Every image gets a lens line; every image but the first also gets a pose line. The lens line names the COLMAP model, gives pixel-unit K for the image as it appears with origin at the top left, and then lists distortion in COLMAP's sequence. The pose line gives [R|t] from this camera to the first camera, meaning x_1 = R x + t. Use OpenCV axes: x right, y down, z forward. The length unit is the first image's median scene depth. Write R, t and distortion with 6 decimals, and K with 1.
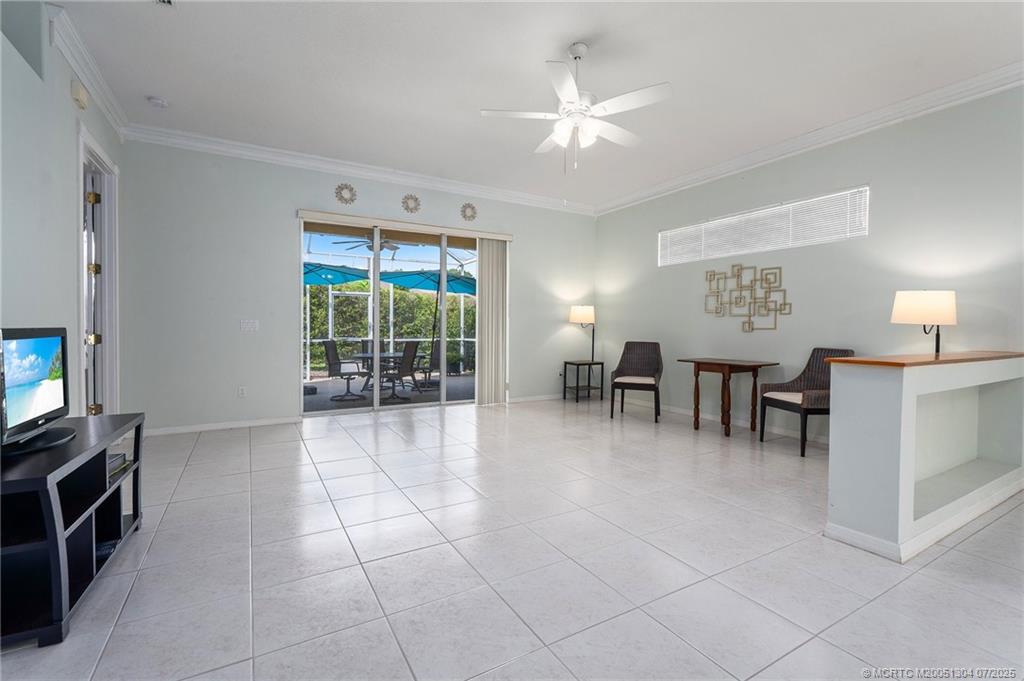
lens RADIAL K [[453.7, 0, 519.1], [0, 453.7, 332.7], [0, 0, 1]] dist [-0.003845, 0.000592]
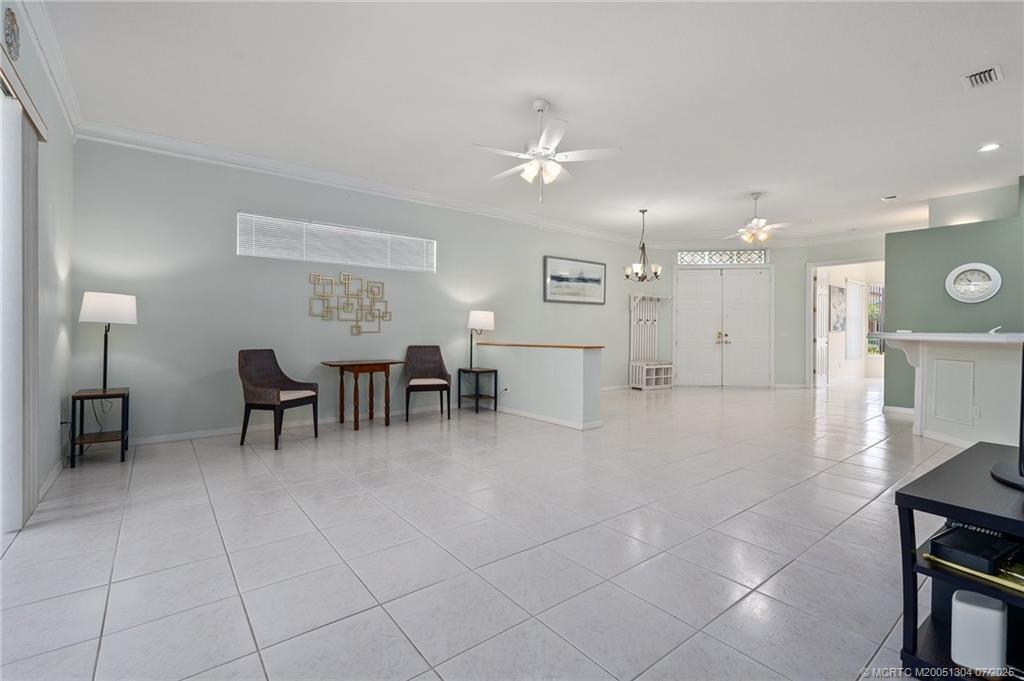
lens RADIAL K [[453.7, 0, 510.6], [0, 453.7, 335.5], [0, 0, 1]] dist [-0.003845, 0.000592]
pose [[-0.120401, -0.018079, 0.992561, -0.617891], [0.005124, 0.999810, 0.018832, -0.018486], [-0.992712, 0.007354, -0.120286, 0.700509]]
